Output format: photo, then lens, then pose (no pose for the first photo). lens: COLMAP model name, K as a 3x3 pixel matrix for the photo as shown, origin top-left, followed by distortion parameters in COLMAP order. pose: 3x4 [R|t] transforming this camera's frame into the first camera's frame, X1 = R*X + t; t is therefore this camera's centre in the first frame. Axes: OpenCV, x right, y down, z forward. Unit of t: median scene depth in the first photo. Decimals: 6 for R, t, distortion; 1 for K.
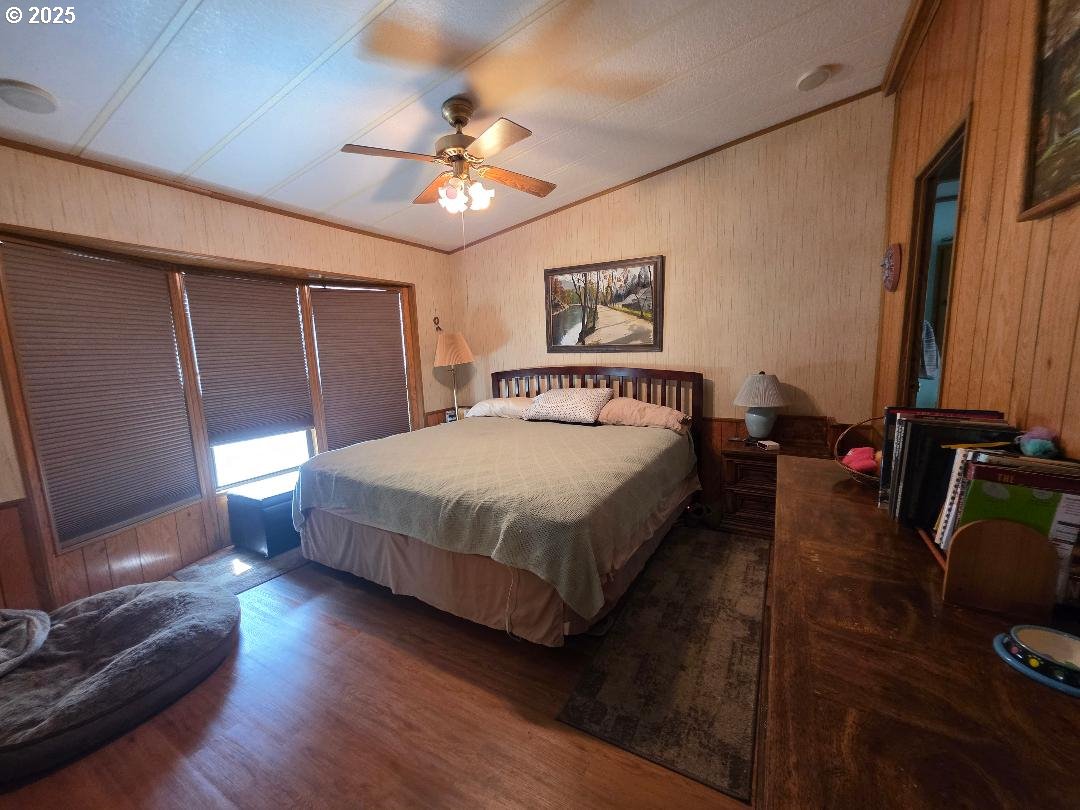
lens RADIAL K [[429.8, 0, 538.1], [0, 429.8, 407.1], [0, 0, 1]] dist [-0.006965, 0.000040]
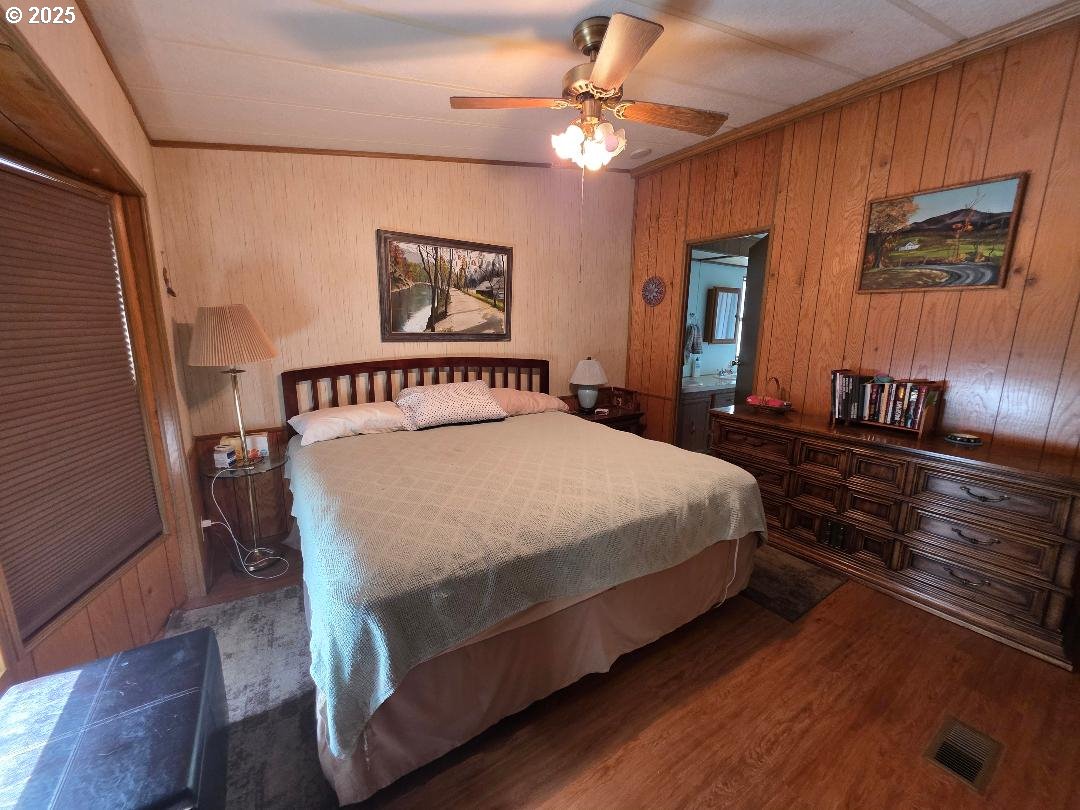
lens RADIAL K [[429.8, 0, 536.7], [0, 429.8, 408.1], [0, 0, 1]] dist [-0.006965, 0.000040]
pose [[0.445598, -0.128401, 0.885977, -0.594013], [0.103250, 0.990428, 0.091610, -0.054578], [-0.889259, 0.050656, 0.454590, 0.454685]]
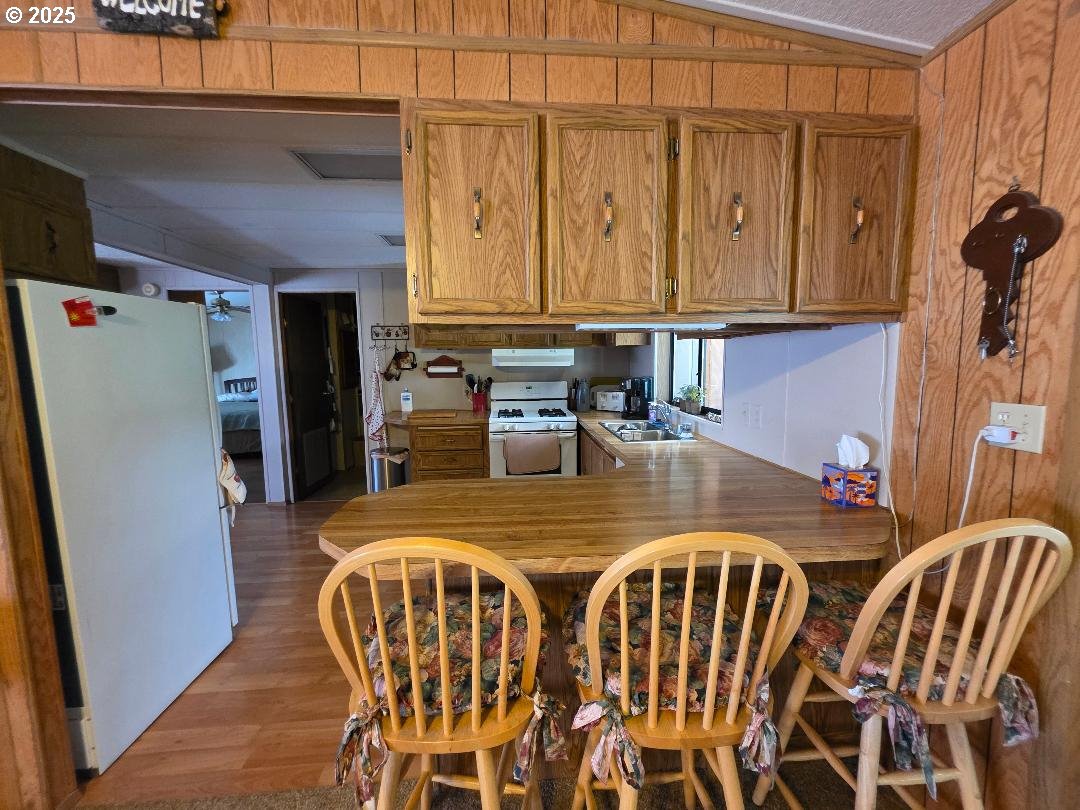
lens RADIAL K [[429.8, 0, 540.8], [0, 429.8, 404.6], [0, 0, 1]] dist [-0.006965, 0.000040]
pose [[0.825964, -0.042242, 0.562138, -0.025411], [0.072222, 0.996900, -0.031205, 0.215005], [-0.559078, 0.066373, 0.826454, -1.530638]]
